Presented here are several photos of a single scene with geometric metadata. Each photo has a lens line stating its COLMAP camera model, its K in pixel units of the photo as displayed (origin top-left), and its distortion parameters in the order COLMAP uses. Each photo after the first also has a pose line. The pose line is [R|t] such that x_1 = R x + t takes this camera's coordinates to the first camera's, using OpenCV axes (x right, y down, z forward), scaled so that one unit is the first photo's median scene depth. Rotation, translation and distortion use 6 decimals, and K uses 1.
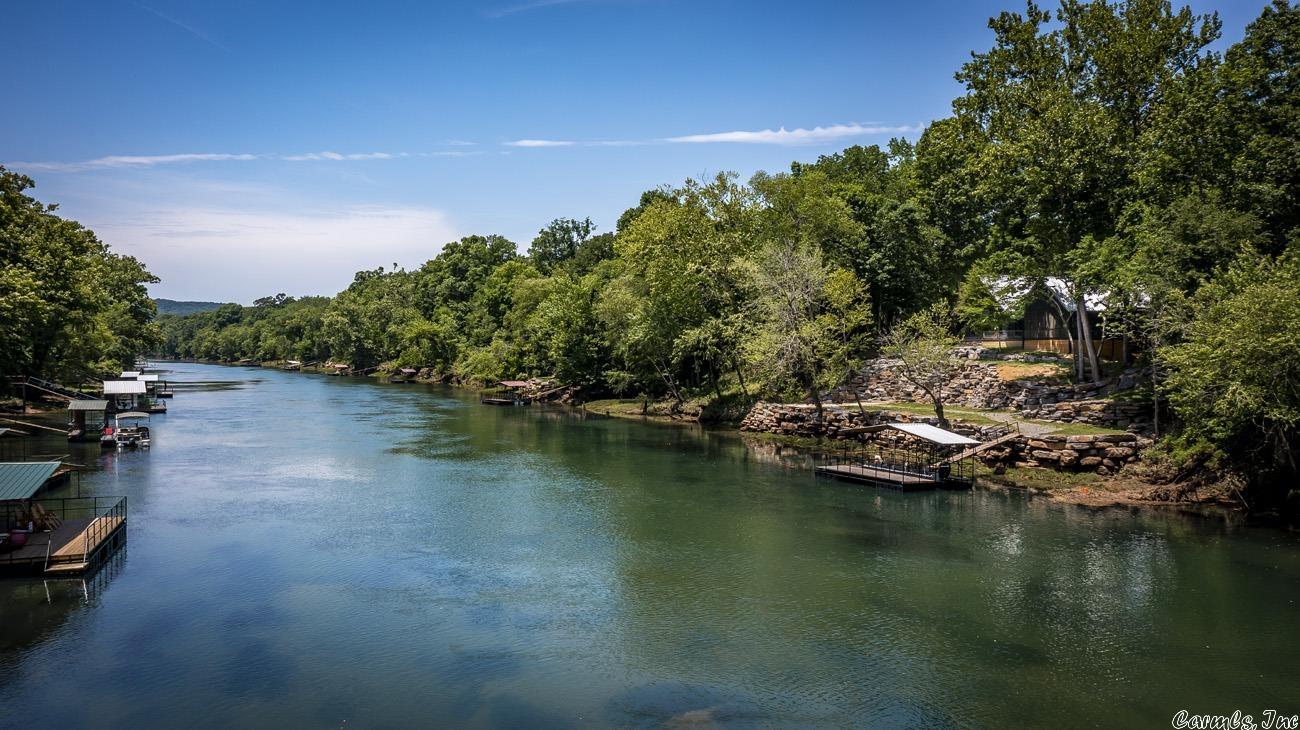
lens RADIAL K [[1059.2, 0, 647.9], [0, 1059.2, 360.1], [0, 0, 1]] dist [0.005731, 0.021050]
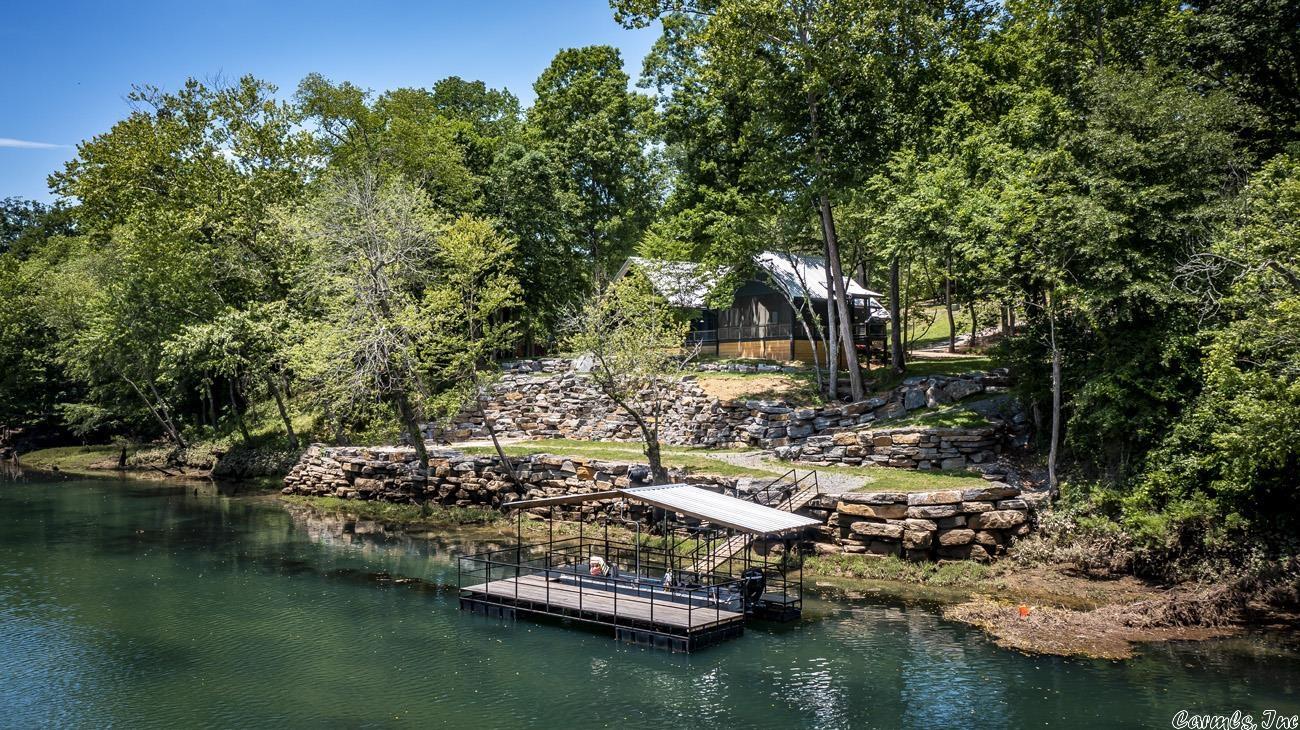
lens RADIAL K [[1059.2, 0, 649.4], [0, 1059.2, 355.8], [0, 0, 1]] dist [0.005731, 0.021050]
pose [[0.910897, 0.002430, 0.412627, 0.032107], [0.012801, 0.999335, -0.034144, 0.012694], [-0.412435, 0.036383, 0.910260, 0.407796]]
